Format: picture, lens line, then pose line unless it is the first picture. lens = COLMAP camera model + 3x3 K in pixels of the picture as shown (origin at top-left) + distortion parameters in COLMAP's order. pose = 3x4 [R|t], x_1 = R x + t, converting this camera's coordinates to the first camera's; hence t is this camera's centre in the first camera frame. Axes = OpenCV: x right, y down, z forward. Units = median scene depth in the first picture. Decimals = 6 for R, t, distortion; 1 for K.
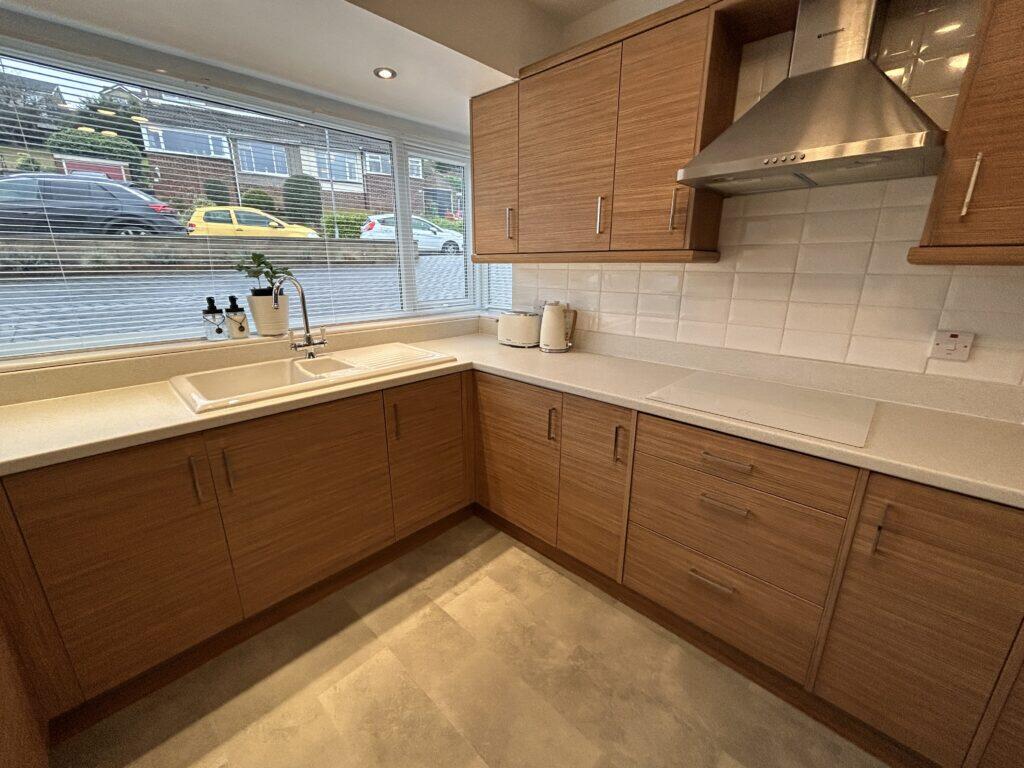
lens RADIAL K [[415.5, 0, 510.4], [0, 415.5, 383.4], [0, 0, 1]] dist [-0.002391, 0.000251]
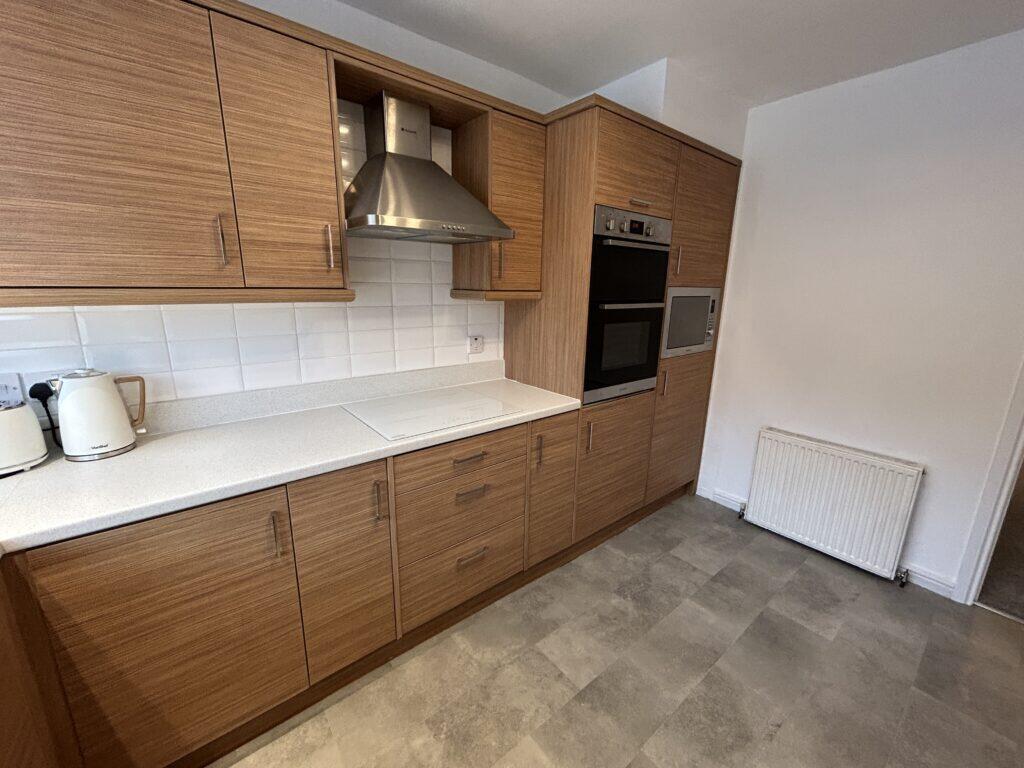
lens RADIAL K [[415.5, 0, 510.4], [0, 415.5, 383.4], [0, 0, 1]] dist [-0.002391, 0.000251]
pose [[0.127850, -0.231765, 0.964334, -0.516317], [0.258366, 0.946524, 0.193231, -0.196821], [-0.957550, 0.224447, 0.180893, 0.494194]]
